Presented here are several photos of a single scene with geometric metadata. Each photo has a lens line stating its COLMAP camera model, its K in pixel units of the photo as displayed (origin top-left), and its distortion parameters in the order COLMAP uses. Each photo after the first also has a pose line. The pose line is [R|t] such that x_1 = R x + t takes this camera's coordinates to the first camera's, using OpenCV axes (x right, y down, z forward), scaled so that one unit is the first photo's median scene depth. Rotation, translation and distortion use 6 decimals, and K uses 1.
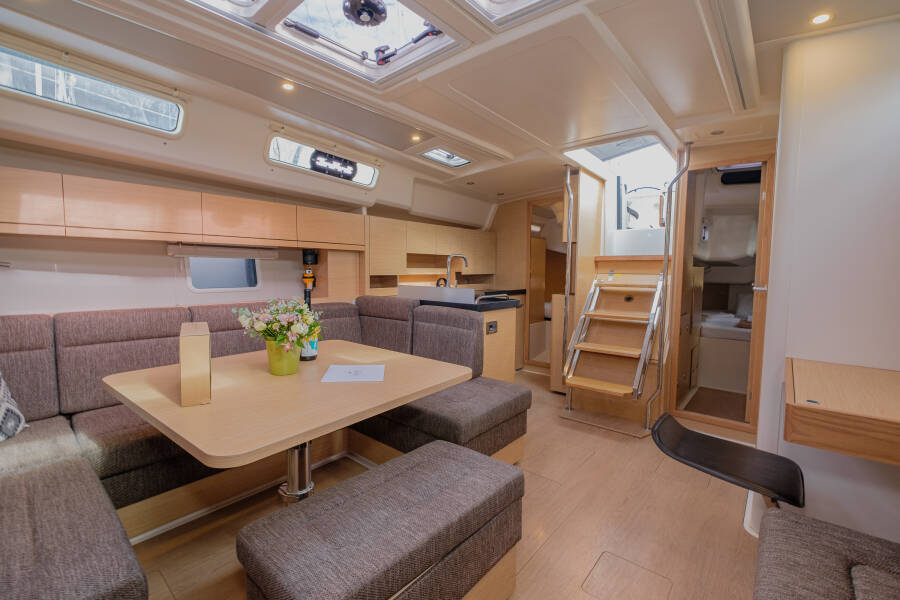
lens RADIAL K [[398.1, 0, 450.0], [0, 398.1, 300.0], [0, 0, 1]] dist [-0.000642, -0.000274]
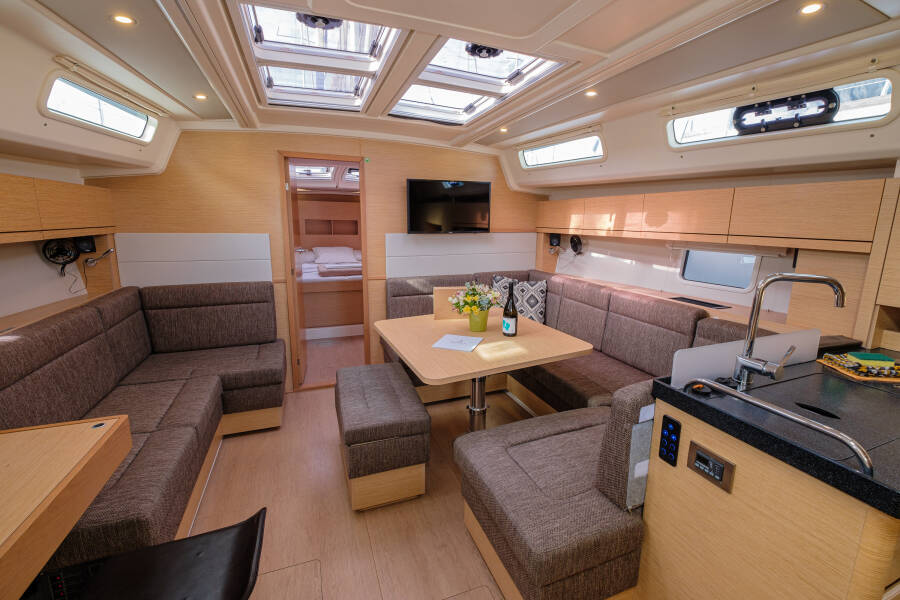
lens RADIAL K [[398.1, 0, 450.0], [0, 398.1, 300.0], [0, 0, 1]] dist [-0.000642, -0.000274]
pose [[-0.469580, 0.155930, -0.869011, 0.562940], [-0.085241, 0.971675, 0.220412, -0.154368], [0.878765, 0.177577, -0.442987, 0.914158]]
